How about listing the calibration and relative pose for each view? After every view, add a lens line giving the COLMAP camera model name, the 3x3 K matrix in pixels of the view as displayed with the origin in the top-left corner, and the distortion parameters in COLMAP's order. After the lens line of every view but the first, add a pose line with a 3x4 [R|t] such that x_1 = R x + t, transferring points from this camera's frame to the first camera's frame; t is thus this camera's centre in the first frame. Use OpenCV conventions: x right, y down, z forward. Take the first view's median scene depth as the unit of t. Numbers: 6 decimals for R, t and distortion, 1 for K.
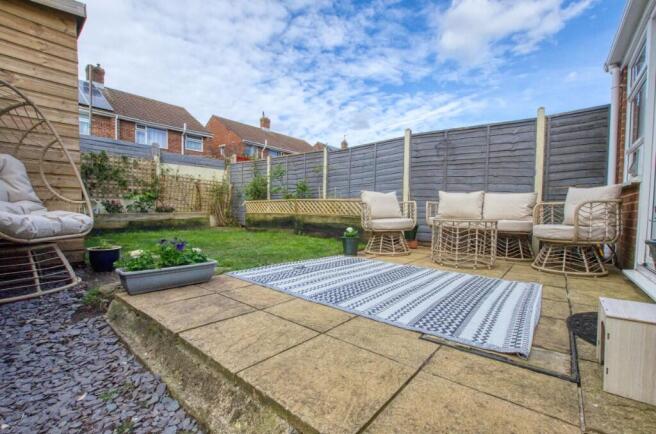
lens RADIAL K [[289.1, 0, 329.5], [0, 289.1, 220.0], [0, 0, 1]] dist [-0.025313, 0.001340]
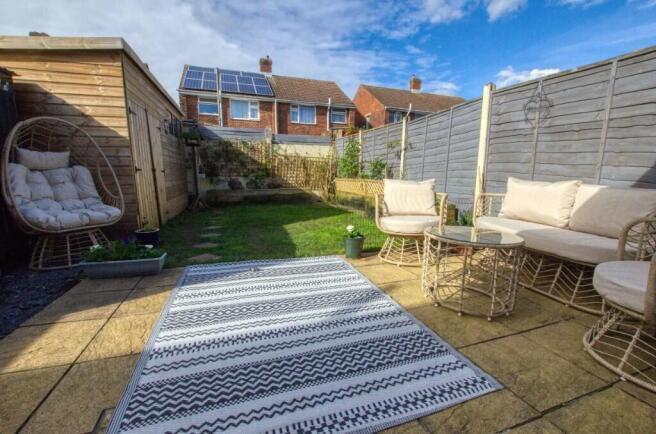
lens RADIAL K [[289.1, 0, 326.9], [0, 289.1, 218.1], [0, 0, 1]] dist [-0.025313, 0.001340]
pose [[0.847131, 0.074325, -0.526160, 0.246480], [-0.014133, 0.992971, 0.117512, -0.051128], [0.531196, -0.092112, 0.842227, 0.135488]]
